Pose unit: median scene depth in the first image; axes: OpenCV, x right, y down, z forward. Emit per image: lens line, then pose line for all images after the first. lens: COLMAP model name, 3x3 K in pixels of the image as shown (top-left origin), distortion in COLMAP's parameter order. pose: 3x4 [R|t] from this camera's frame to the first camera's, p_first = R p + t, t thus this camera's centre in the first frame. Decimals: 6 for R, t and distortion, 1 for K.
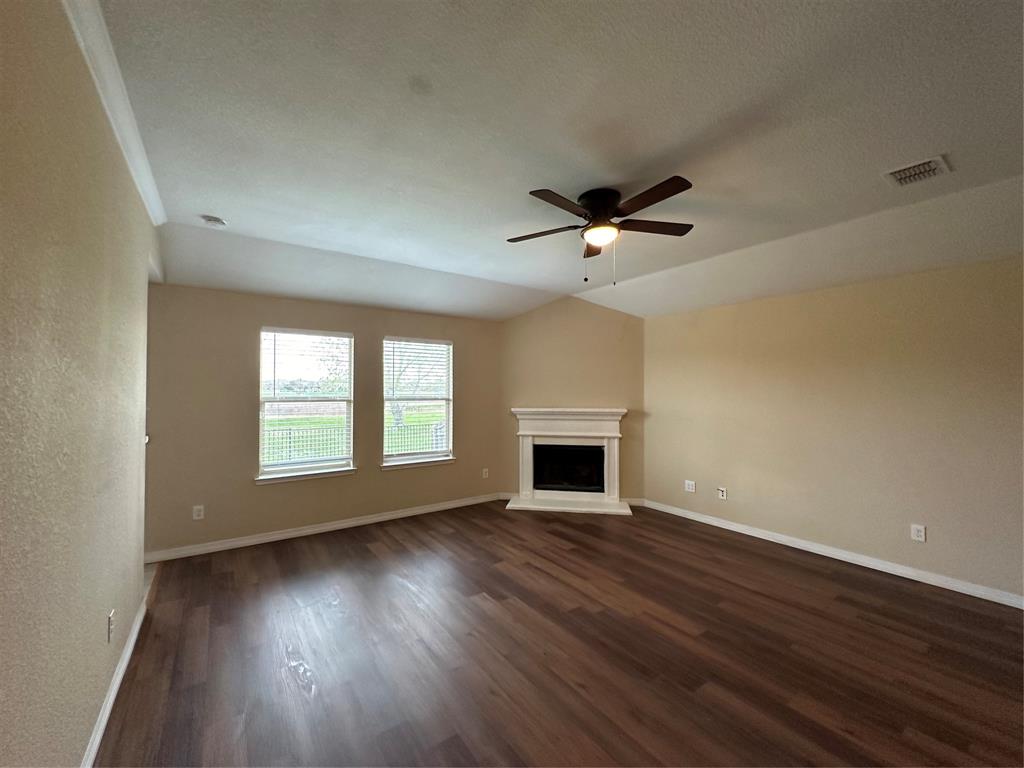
lens RADIAL K [[410.2, 0, 517.8], [0, 410.2, 386.7], [0, 0, 1]] dist [0.000162, -0.000104]
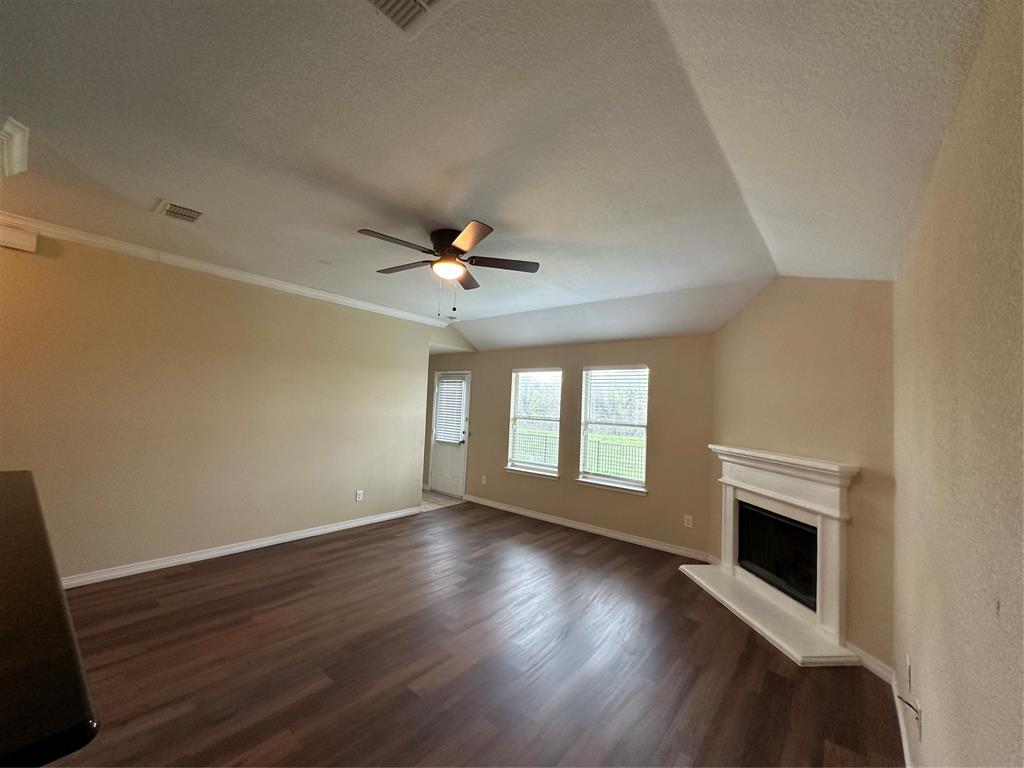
lens RADIAL K [[413.1, 0, 509.0], [0, 413.1, 389.2], [0, 0, 1]] dist [-0.000512, -0.000144]
pose [[0.247848, -0.031918, -0.968273, 0.666778], [-0.031678, 0.998656, -0.041028, -0.006556], [0.968281, 0.040842, 0.246504, 0.461753]]
